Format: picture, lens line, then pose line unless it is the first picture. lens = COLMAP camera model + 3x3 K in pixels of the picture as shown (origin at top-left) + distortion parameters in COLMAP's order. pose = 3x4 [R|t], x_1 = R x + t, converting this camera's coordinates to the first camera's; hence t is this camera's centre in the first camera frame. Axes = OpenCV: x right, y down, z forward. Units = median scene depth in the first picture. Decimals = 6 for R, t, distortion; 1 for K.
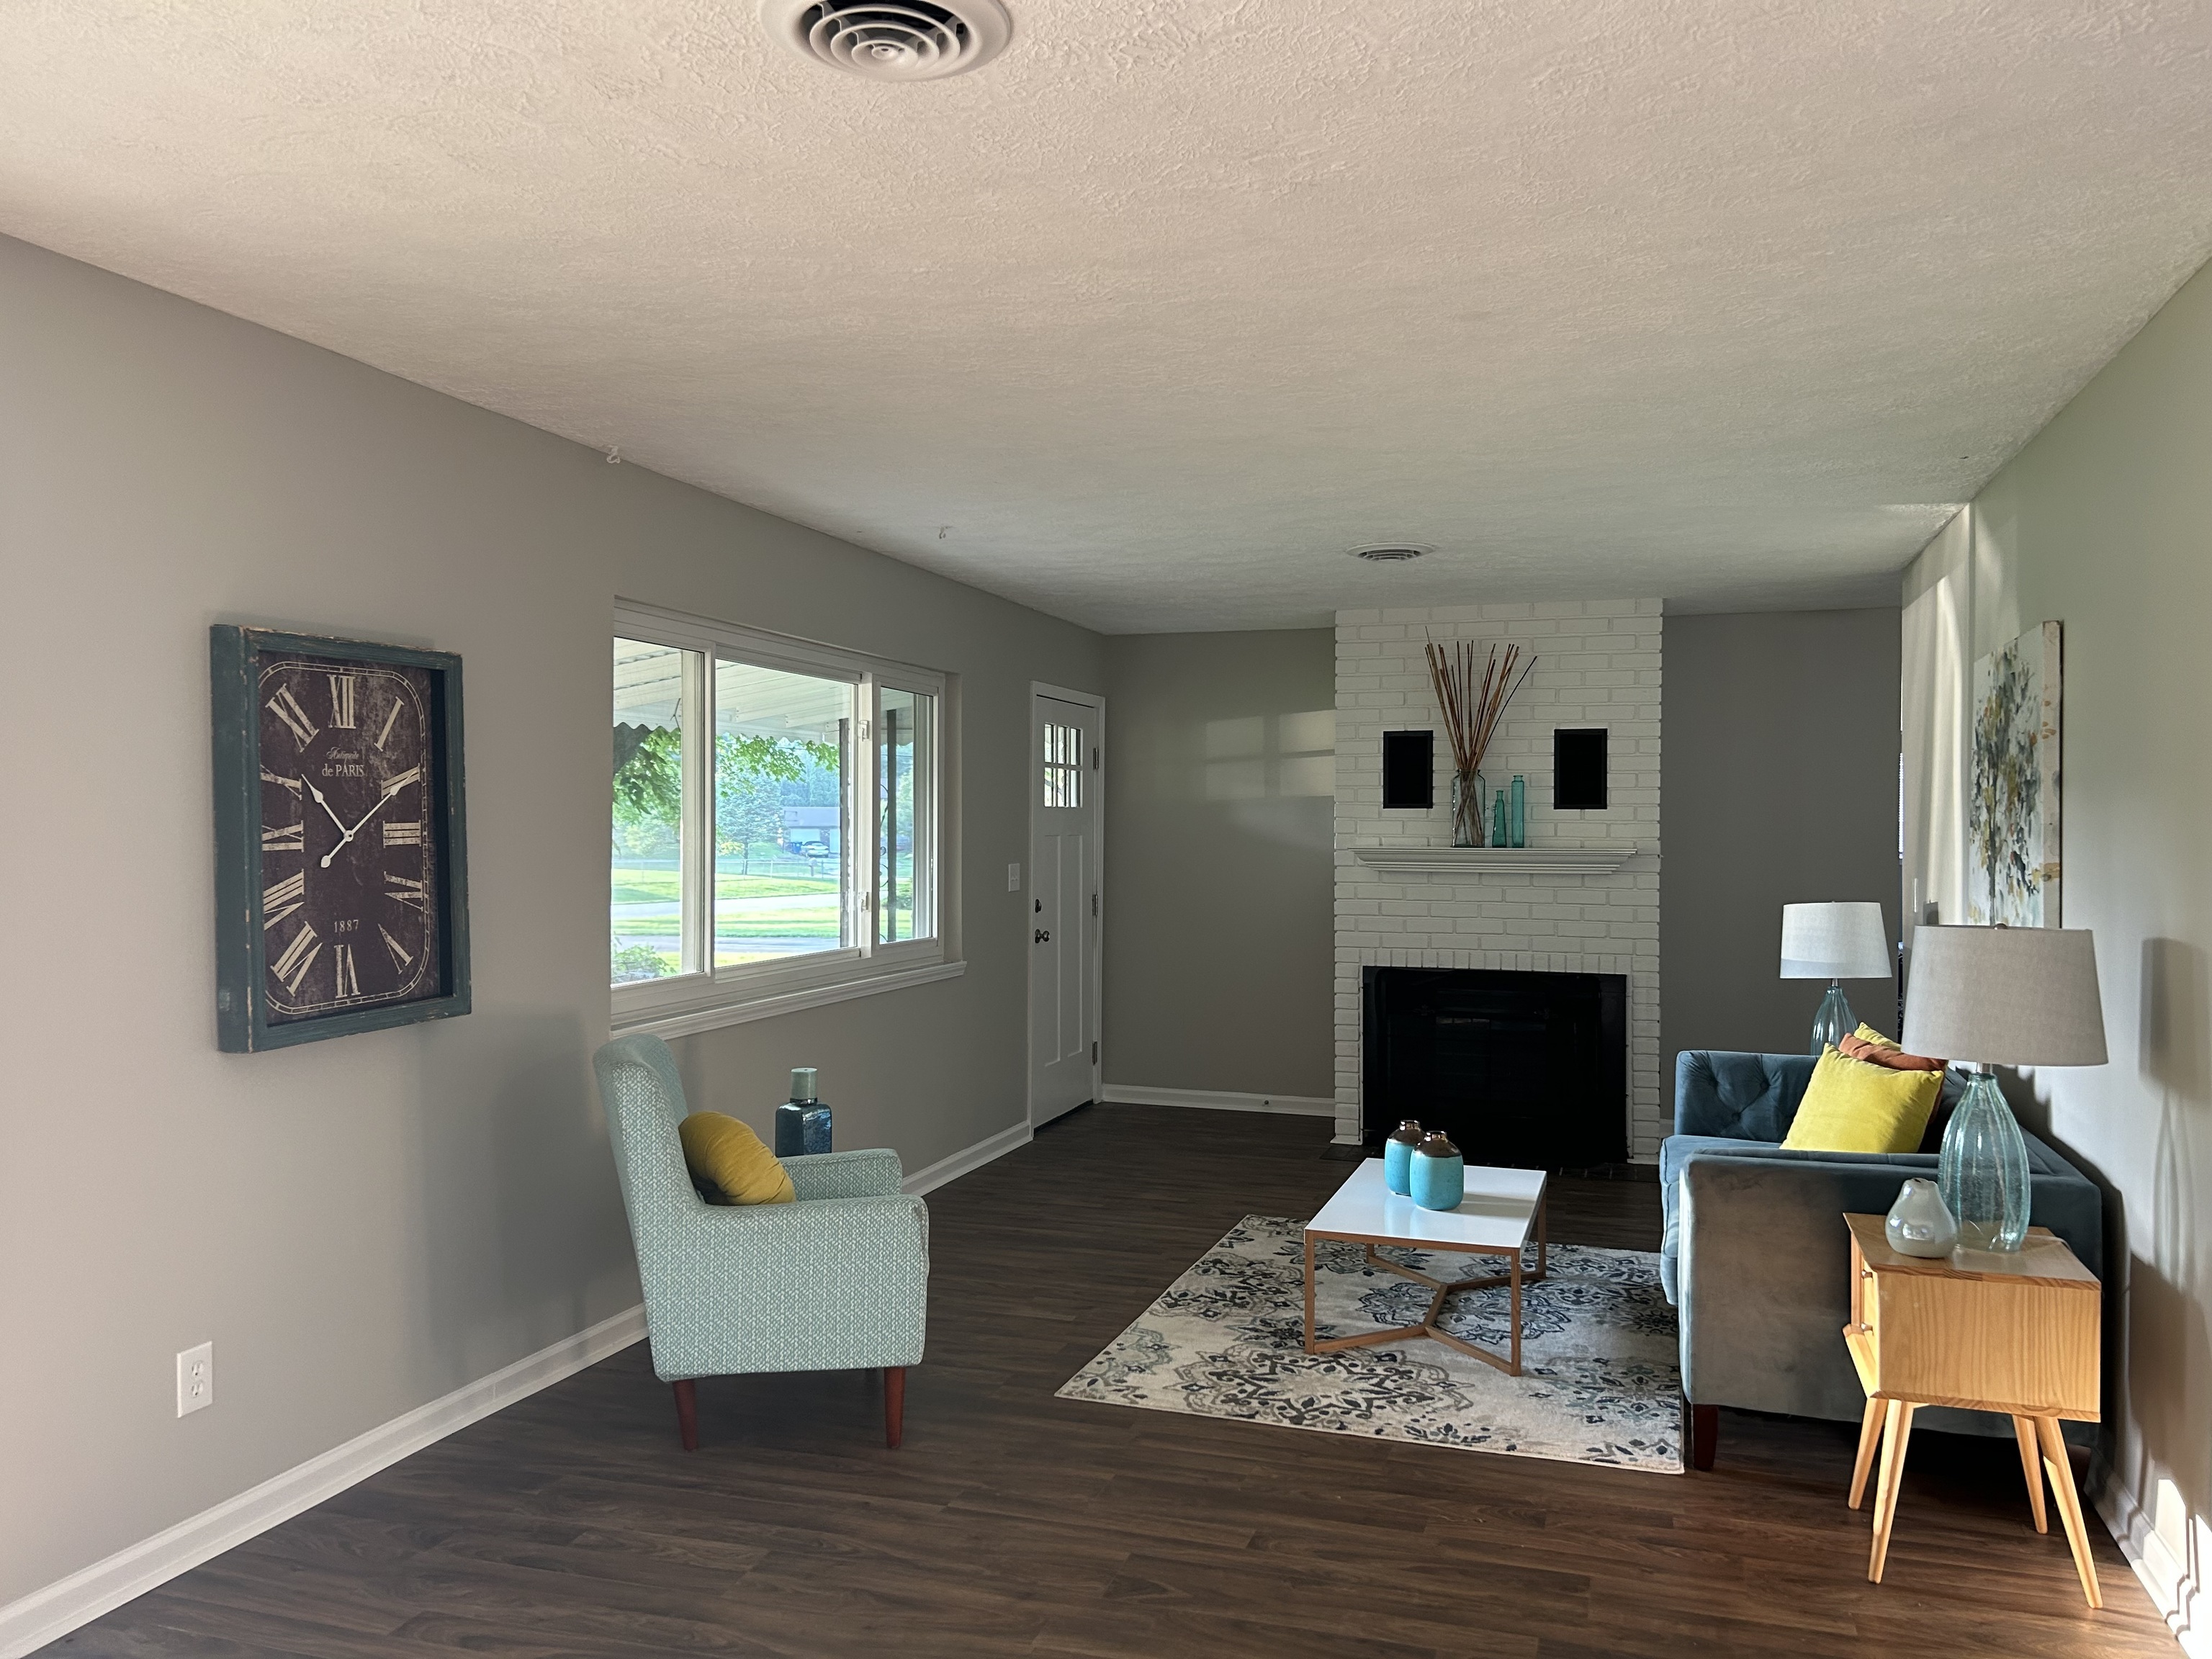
lens RADIAL K [[1666.8, 0, 1117.2], [0, 1666.8, 829.0], [0, 0, 1]] dist [0.050885, -0.053062]
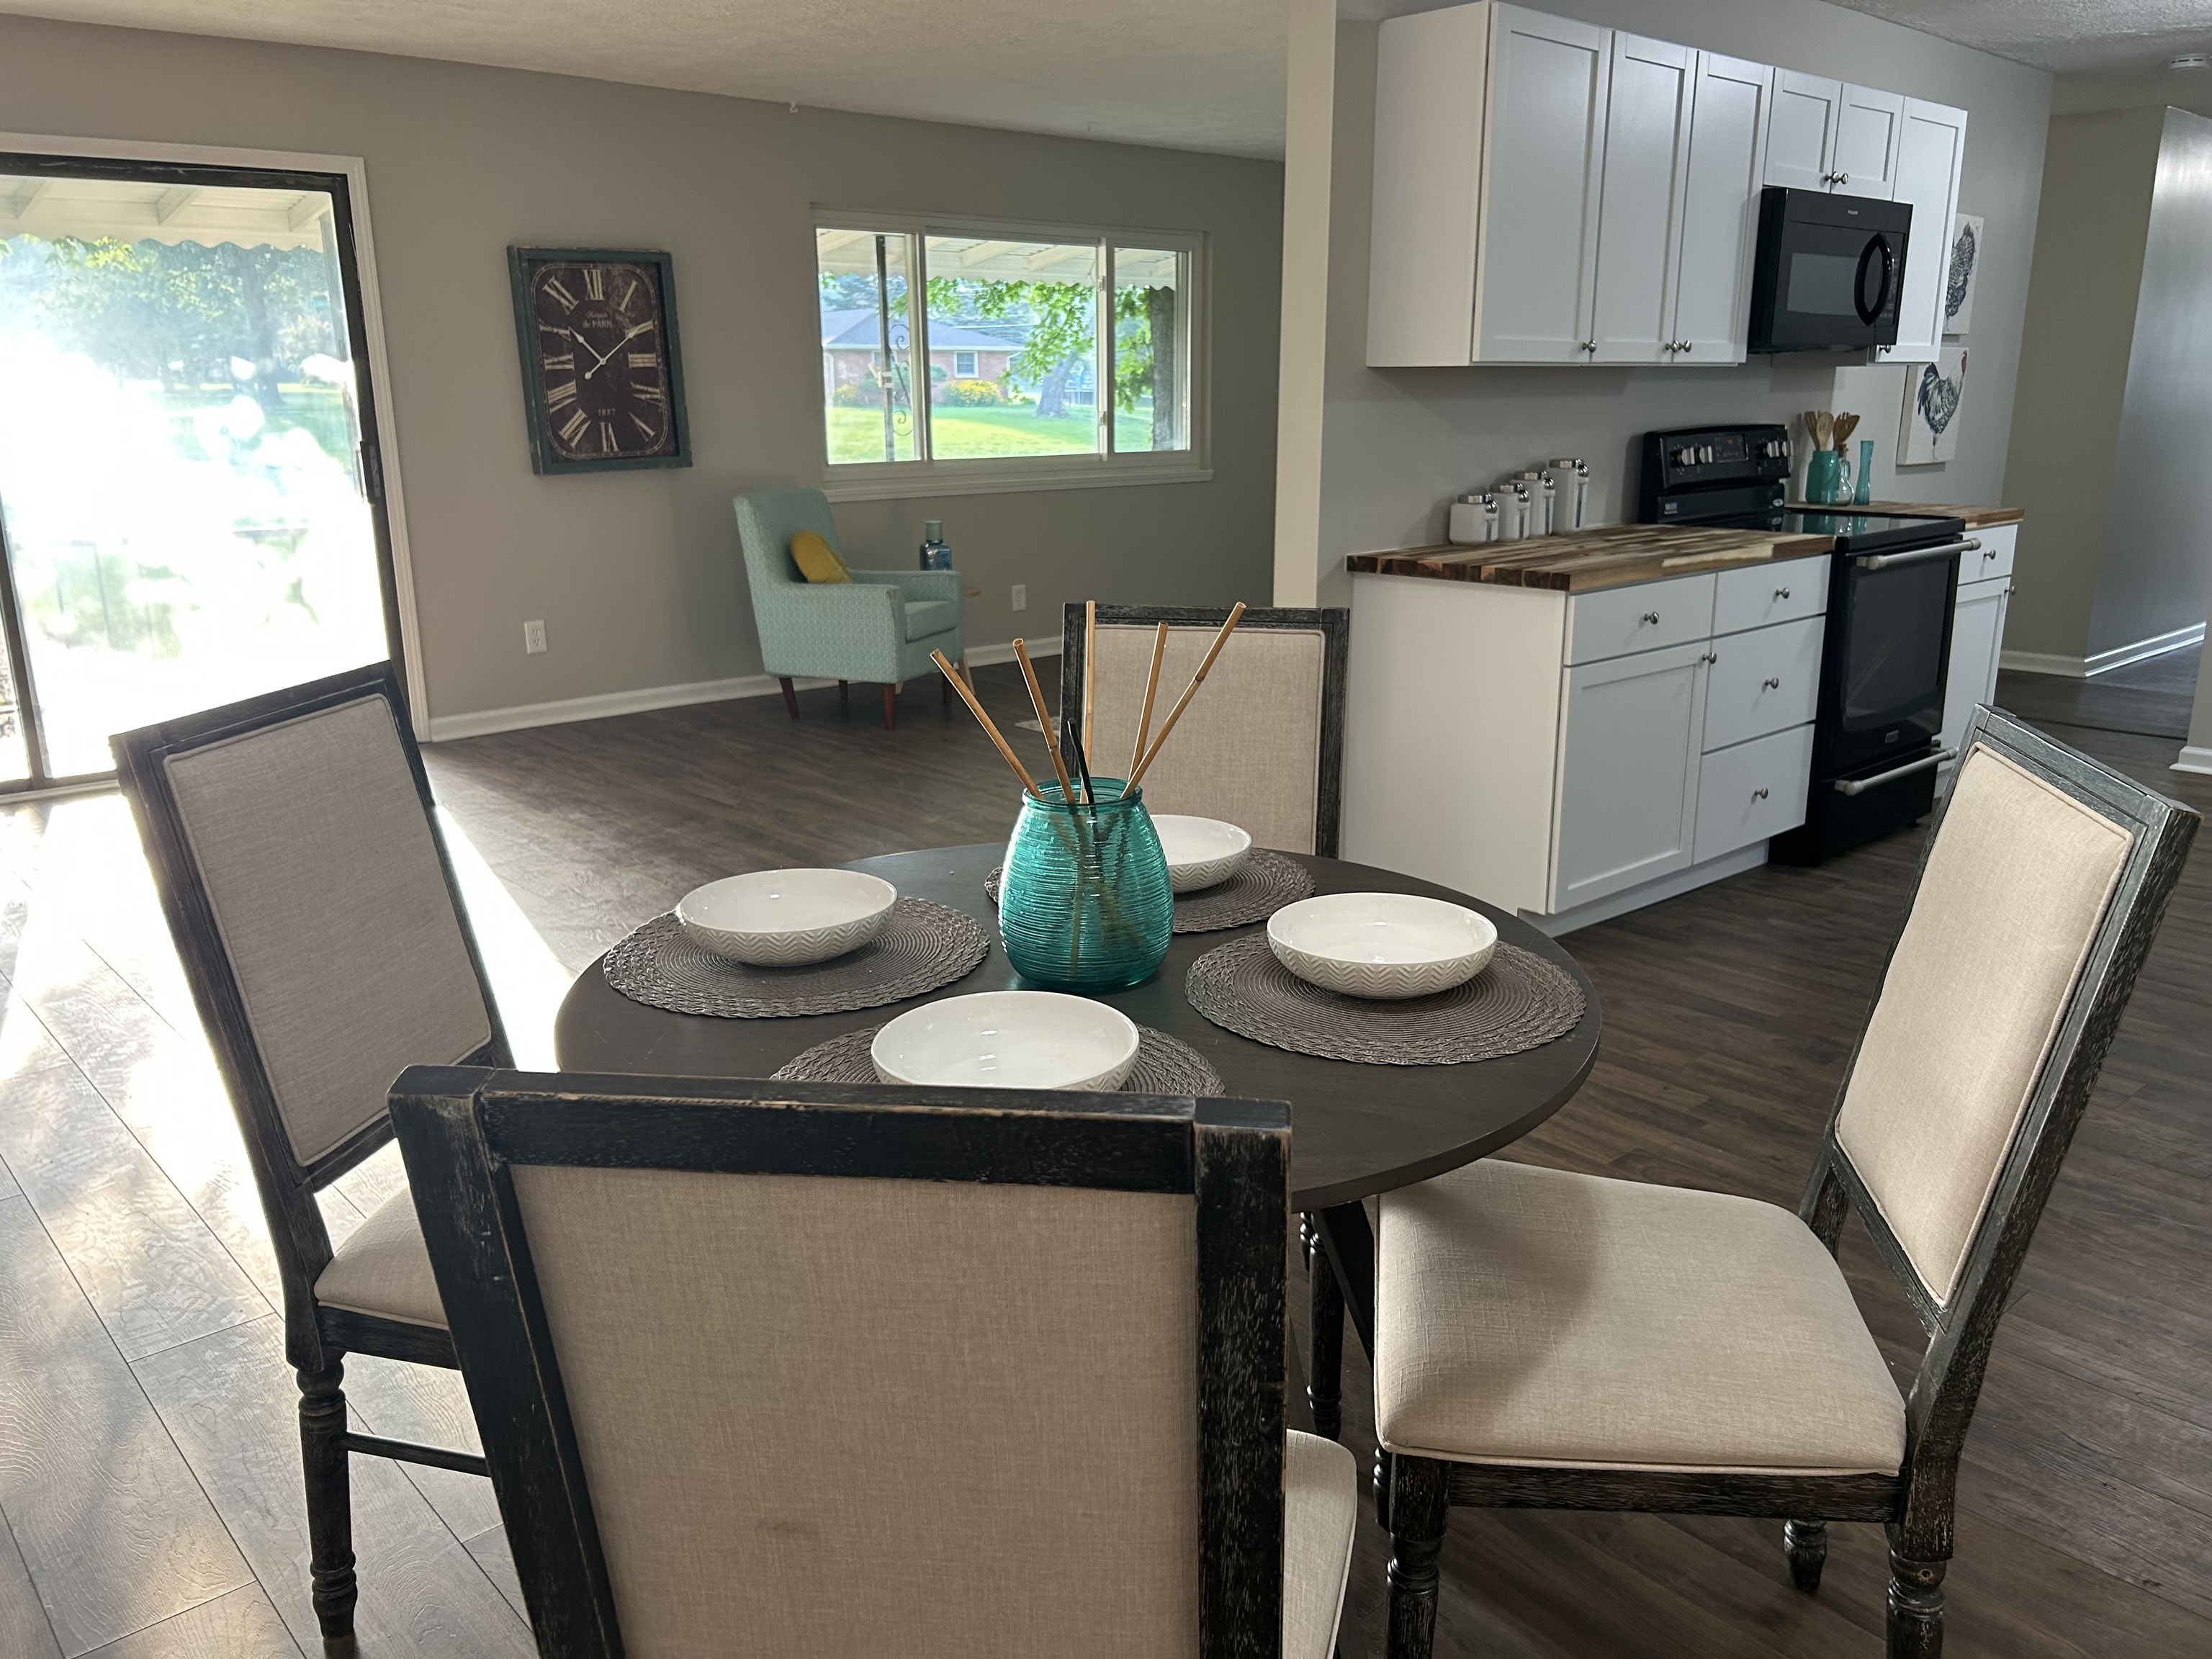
lens RADIAL K [[1666.8, 0, 1094.6], [0, 1666.8, 794.2], [0, 0, 1]] dist [0.050885, -0.053062]
pose [[0.856434, 0.114505, -0.503397, 0.917775], [0.009110, 0.971588, 0.236502, 0.032884], [0.516175, -0.207135, 0.831058, -0.317871]]
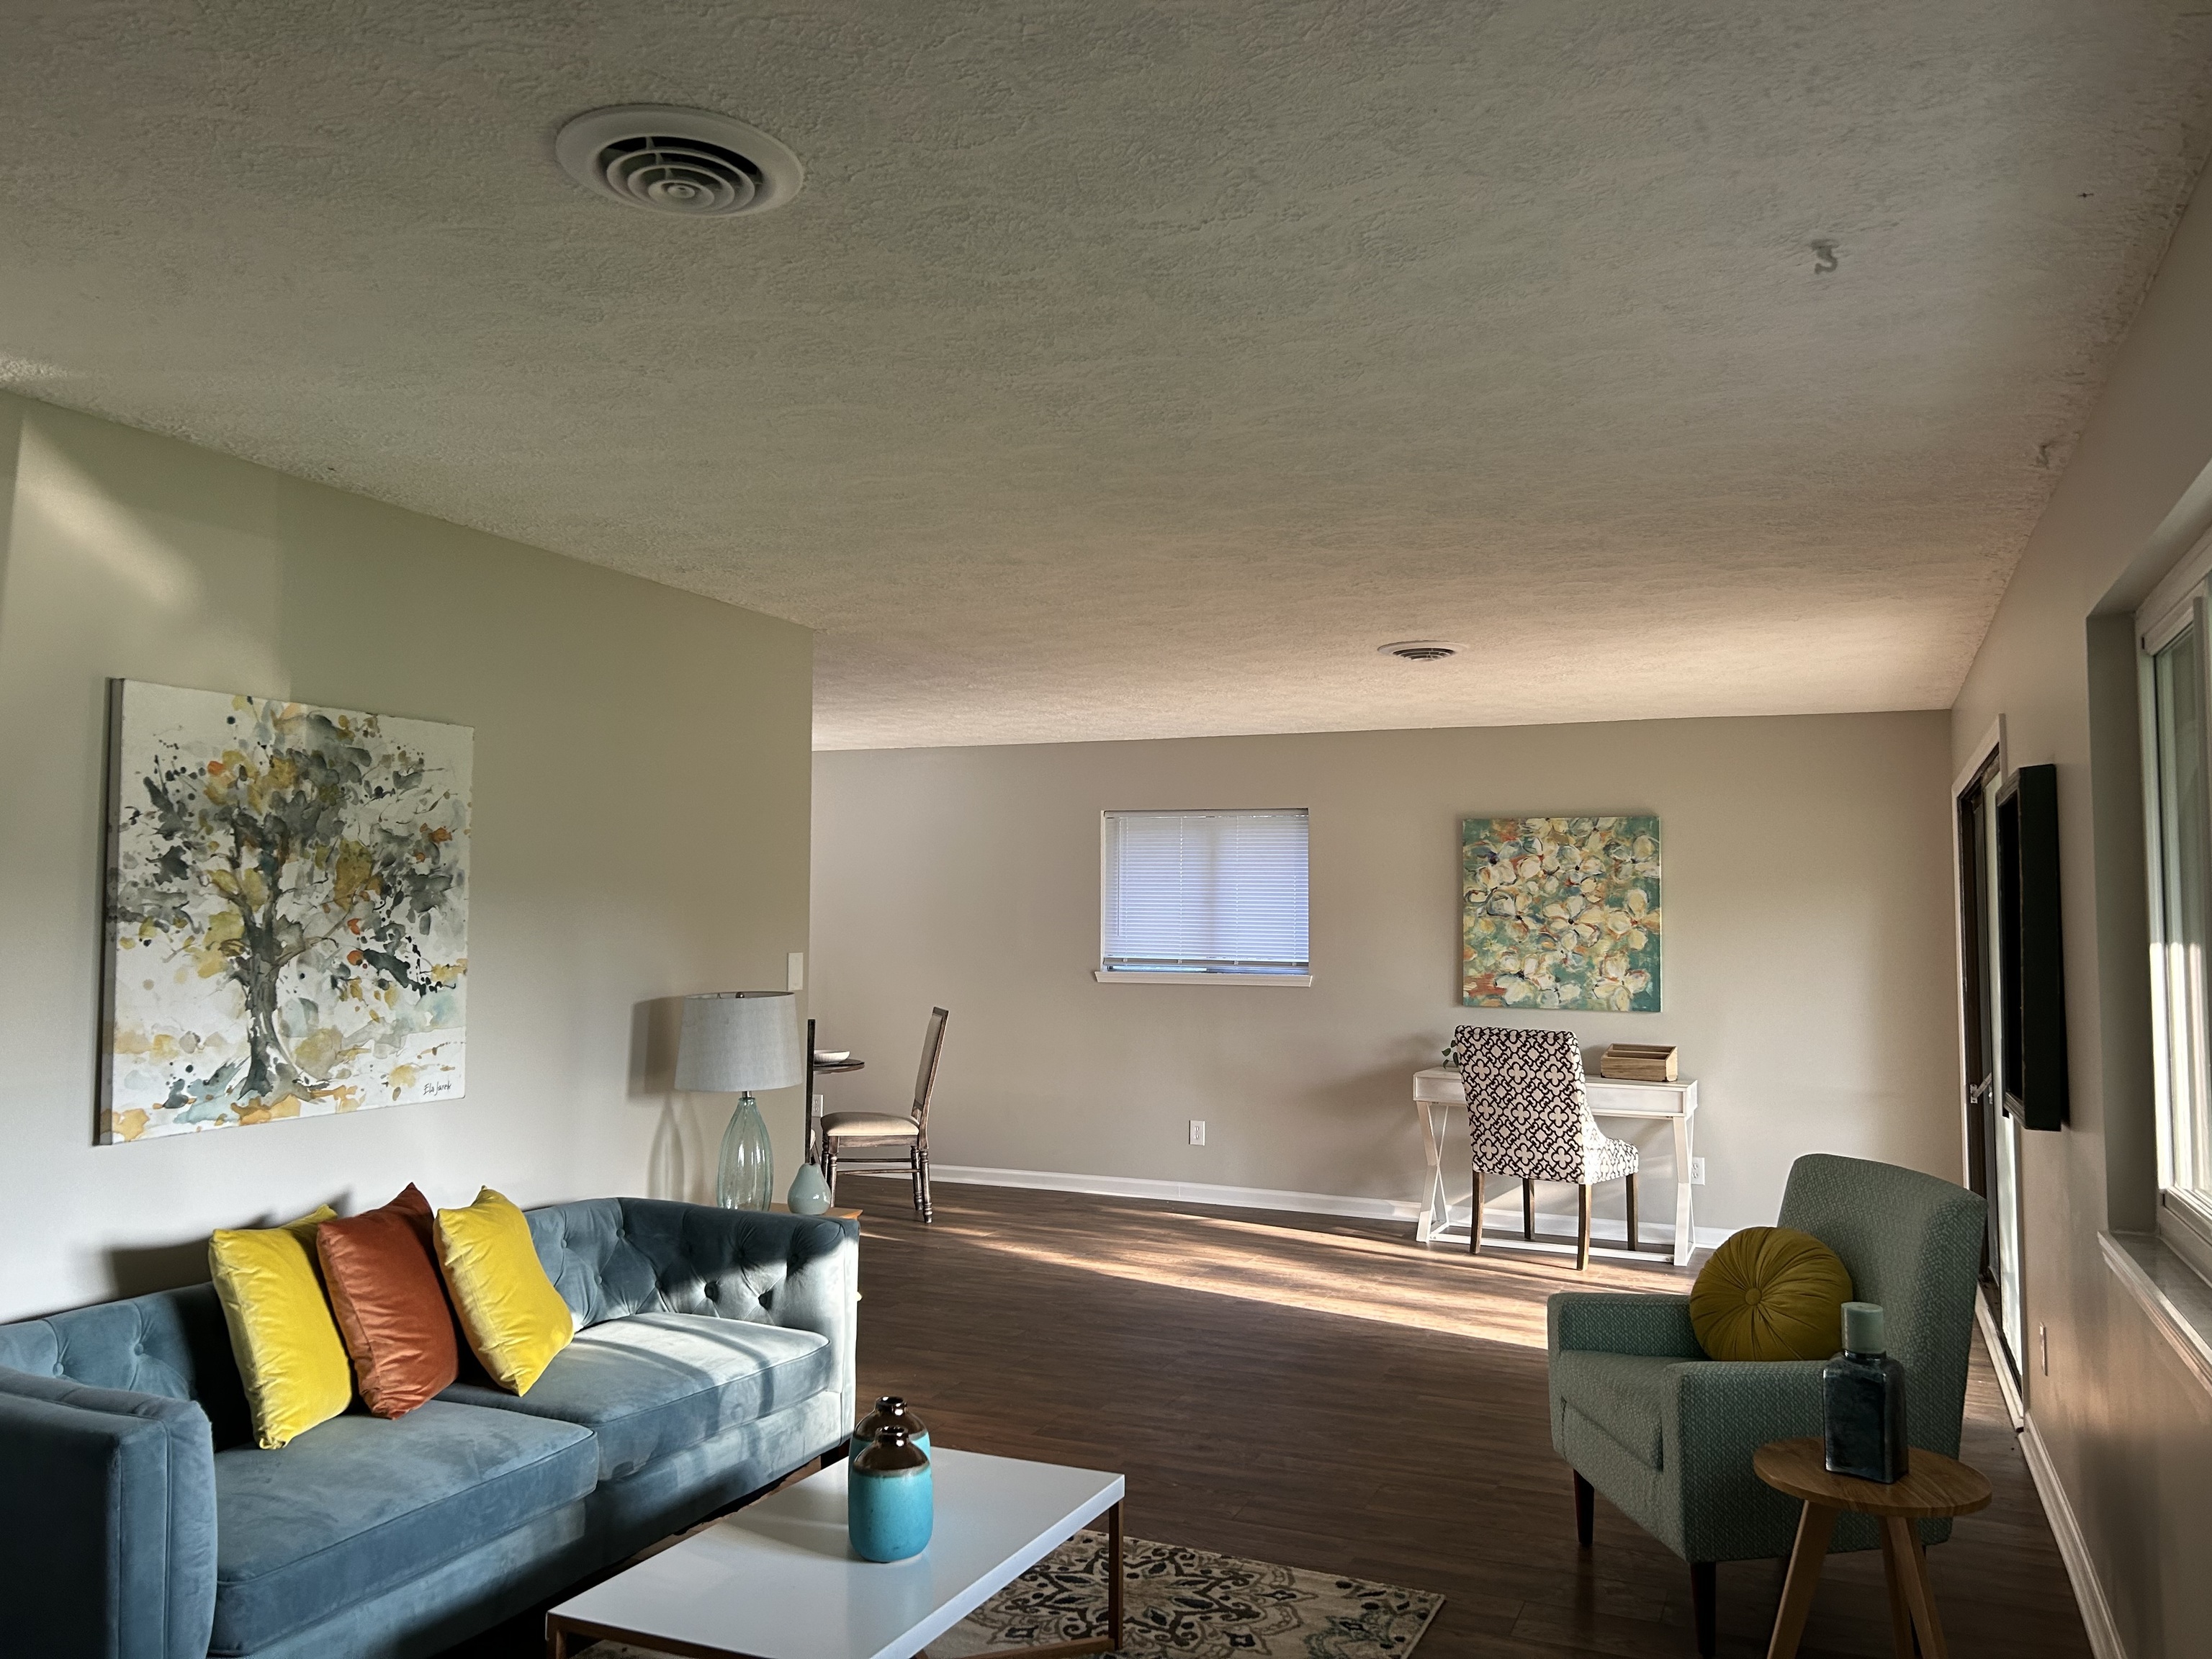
lens RADIAL K [[1666.8, 0, 1103.9], [0, 1666.8, 821.2], [0, 0, 1]] dist [0.050885, -0.053062]
pose [[-0.993852, -0.003007, 0.110679, 0.047176], [-0.009922, 0.998028, -0.061977, -0.004048], [-0.110275, -0.062694, -0.991922, 2.095168]]
